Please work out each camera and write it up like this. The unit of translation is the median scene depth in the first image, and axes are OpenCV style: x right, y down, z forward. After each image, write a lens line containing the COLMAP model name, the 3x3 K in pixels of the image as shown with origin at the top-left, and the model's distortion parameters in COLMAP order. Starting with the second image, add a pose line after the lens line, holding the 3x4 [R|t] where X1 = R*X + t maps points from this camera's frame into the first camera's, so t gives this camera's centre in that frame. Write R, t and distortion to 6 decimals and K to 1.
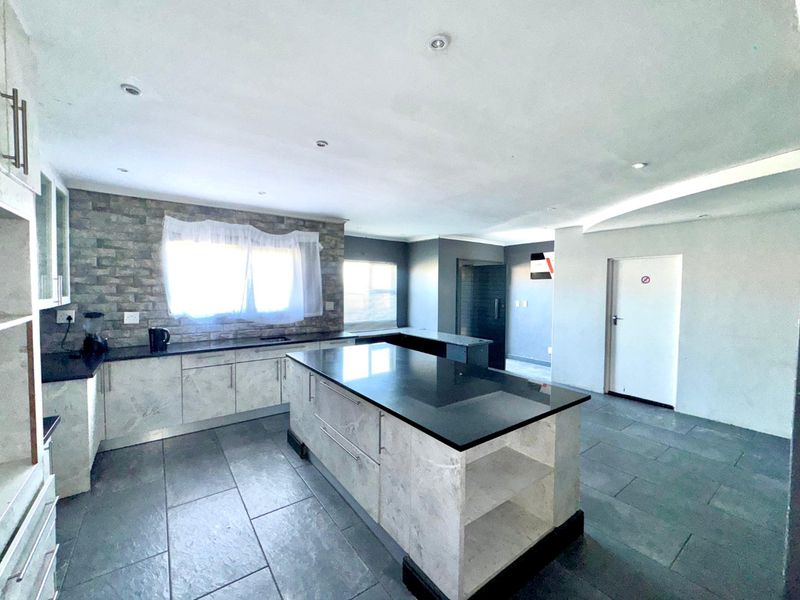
lens RADIAL K [[332.3, 0, 399.6], [0, 332.3, 298.7], [0, 0, 1]] dist [0.001340, -0.000933]
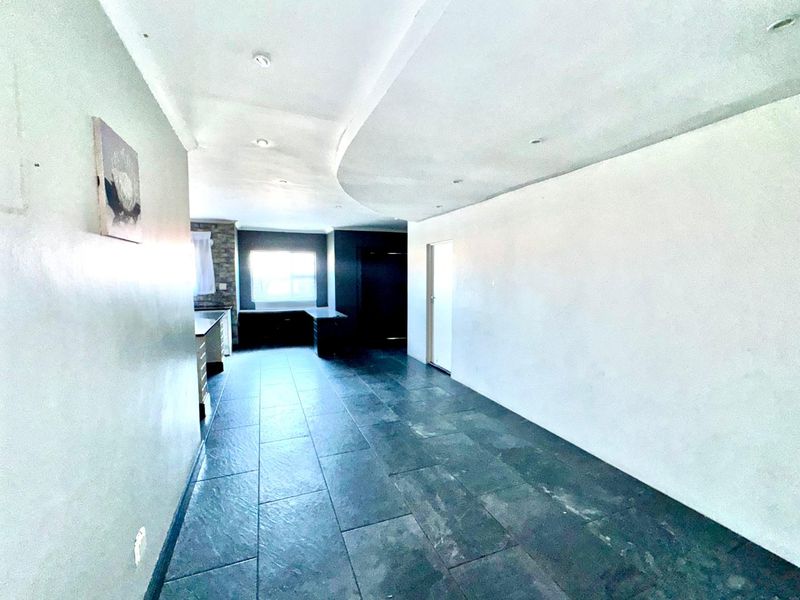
lens RADIAL K [[351.7, 0, 396.6], [0, 351.7, 300.5], [0, 0, 1]] dist [0.000061, 0.000009]
pose [[0.961382, 0.007779, -0.275108, 0.917233], [0.001912, 0.999388, 0.034941, 0.032427], [0.275211, -0.034117, 0.960778, -0.180302]]
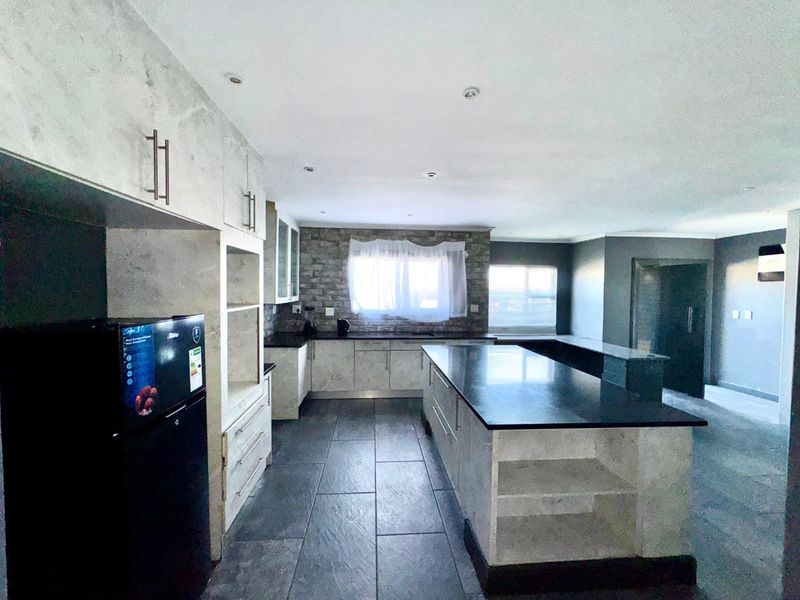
lens RADIAL K [[332.3, 0, 400.7], [0, 332.3, 298.2], [0, 0, 1]] dist [0.001340, -0.000933]
pose [[0.851665, 0.014678, -0.523881, 0.164422], [-0.022769, 0.999700, -0.009006, 0.003609], [0.523591, 0.019599, 0.851744, -0.053317]]
